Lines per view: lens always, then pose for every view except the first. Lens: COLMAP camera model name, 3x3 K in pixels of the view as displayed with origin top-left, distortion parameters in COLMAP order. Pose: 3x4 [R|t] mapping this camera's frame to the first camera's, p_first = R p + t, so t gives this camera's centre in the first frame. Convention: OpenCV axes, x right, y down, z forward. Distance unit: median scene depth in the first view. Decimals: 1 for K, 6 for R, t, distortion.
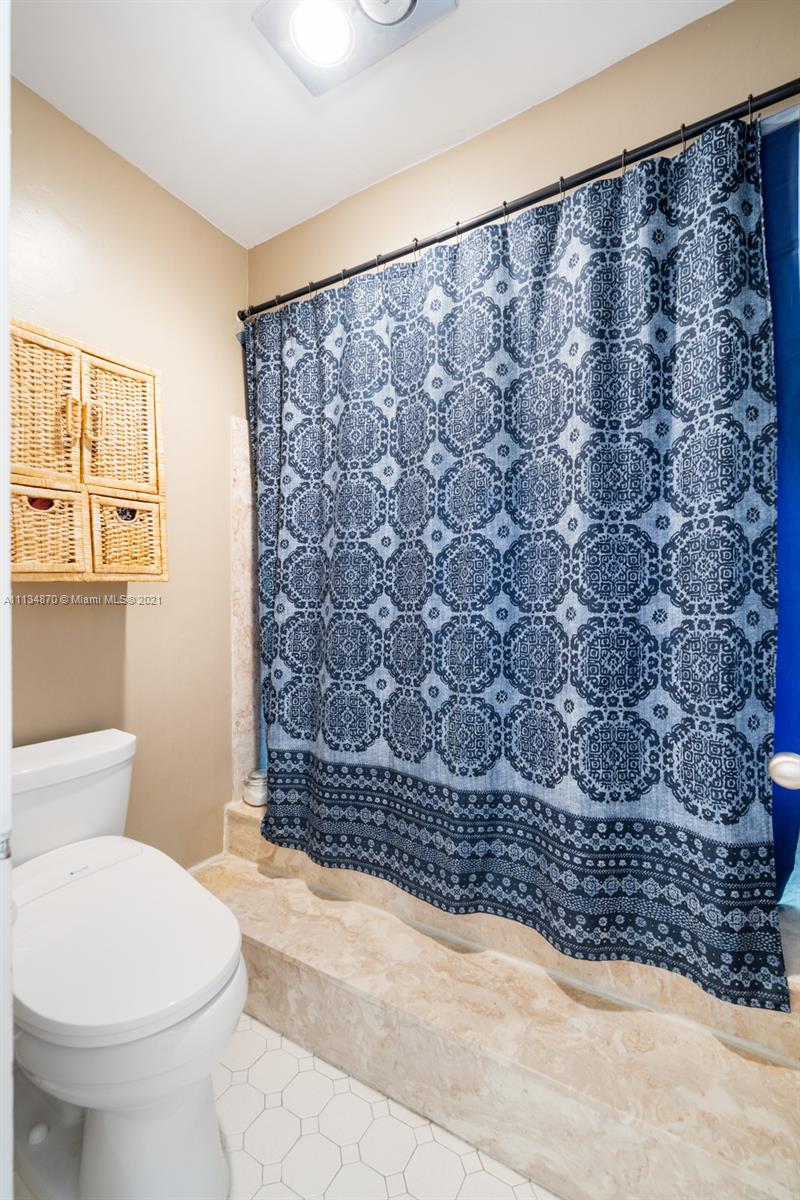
lens RADIAL K [[516.4, 0, 402.0], [0, 516.4, 604.0], [0, 0, 1]] dist [0.003977, 0.000204]
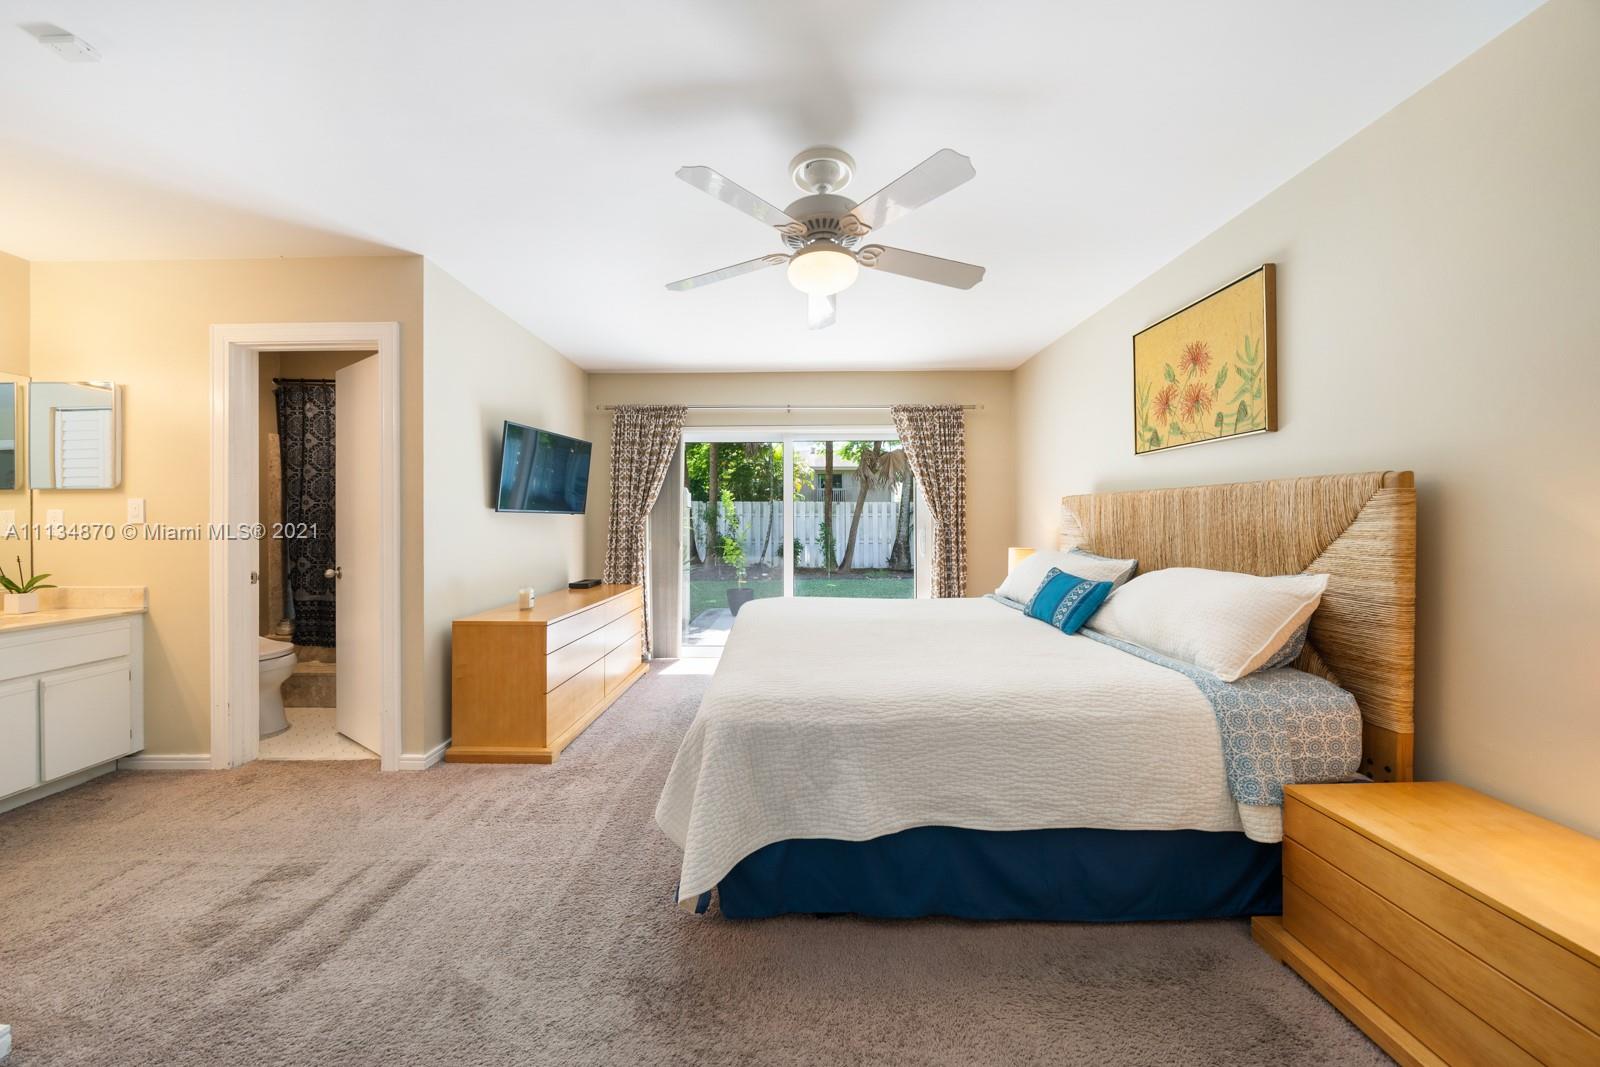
lens RADIAL K [[549.5, 0, 784.1], [0, 549.5, 517.3], [0, 0, 1]] dist [-0.006489, 0.000688]
pose [[0.855997, -0.000244, 0.516980, 0.353520], [0.002812, 0.999987, -0.004184, -0.052199], [-0.516973, 0.005035, 0.855987, -2.355210]]
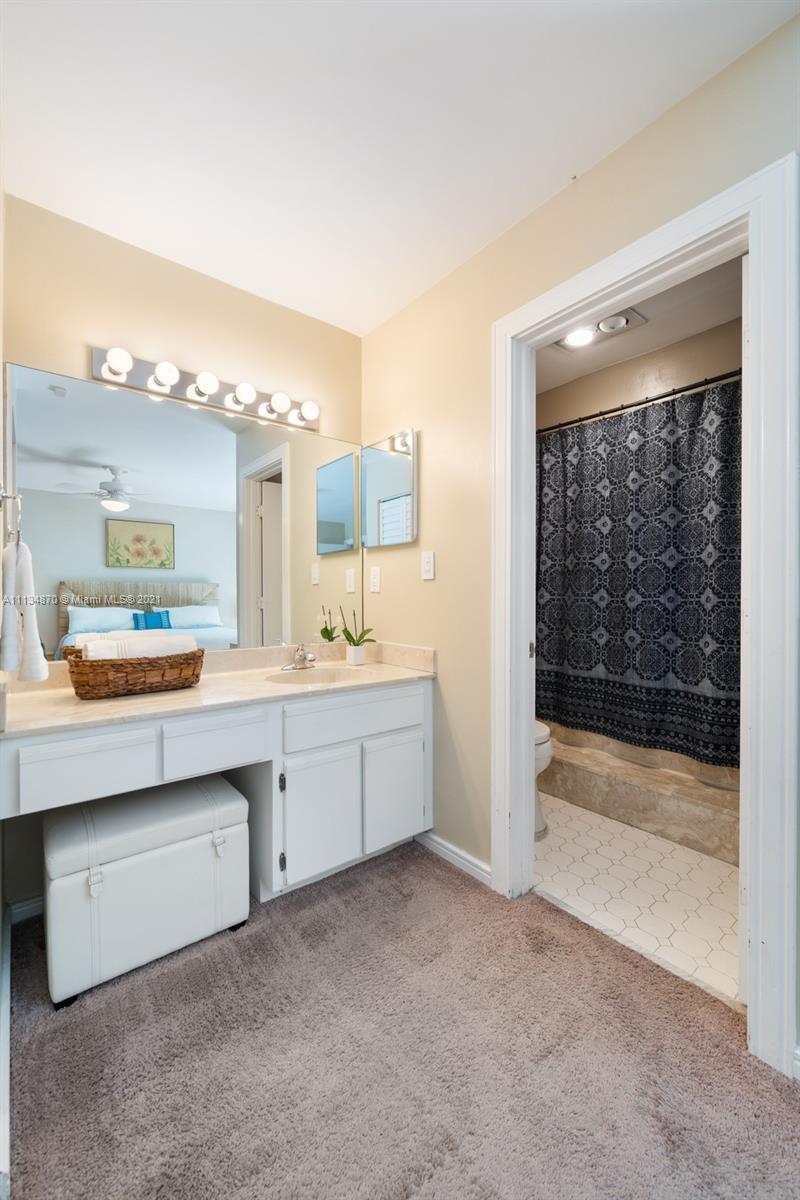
lens RADIAL K [[477.7, 0, 406.2], [0, 477.7, 595.4], [0, 0, 1]] dist [0.000272, -0.000116]
pose [[0.942940, 0.004958, -0.332927, -0.148631], [-0.004037, 0.999986, 0.003458, 0.001313], [0.332939, -0.001917, 0.942946, -1.038489]]
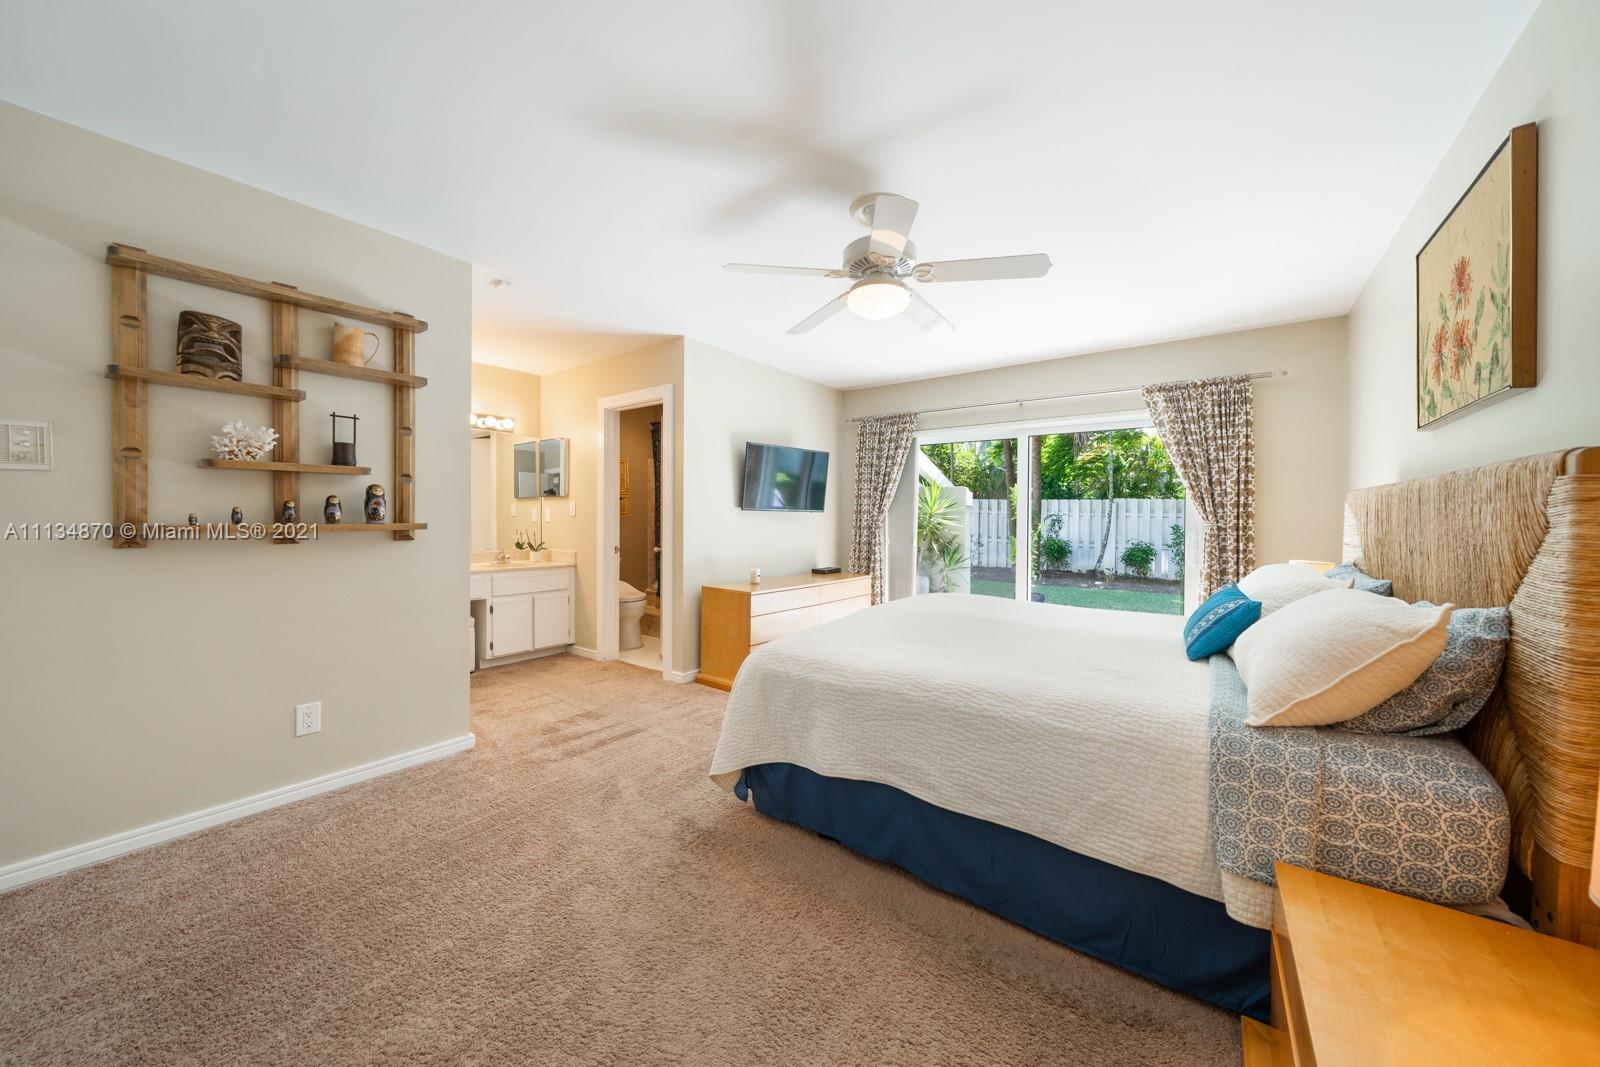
lens RADIAL K [[549.5, 0, 783.1], [0, 549.5, 524.8], [0, 0, 1]] dist [-0.006489, 0.000688]
pose [[0.995059, 0.011283, -0.098640, 1.026785], [-0.009981, 0.999857, 0.013684, -0.049145], [0.098781, -0.012632, 0.995029, -2.815052]]
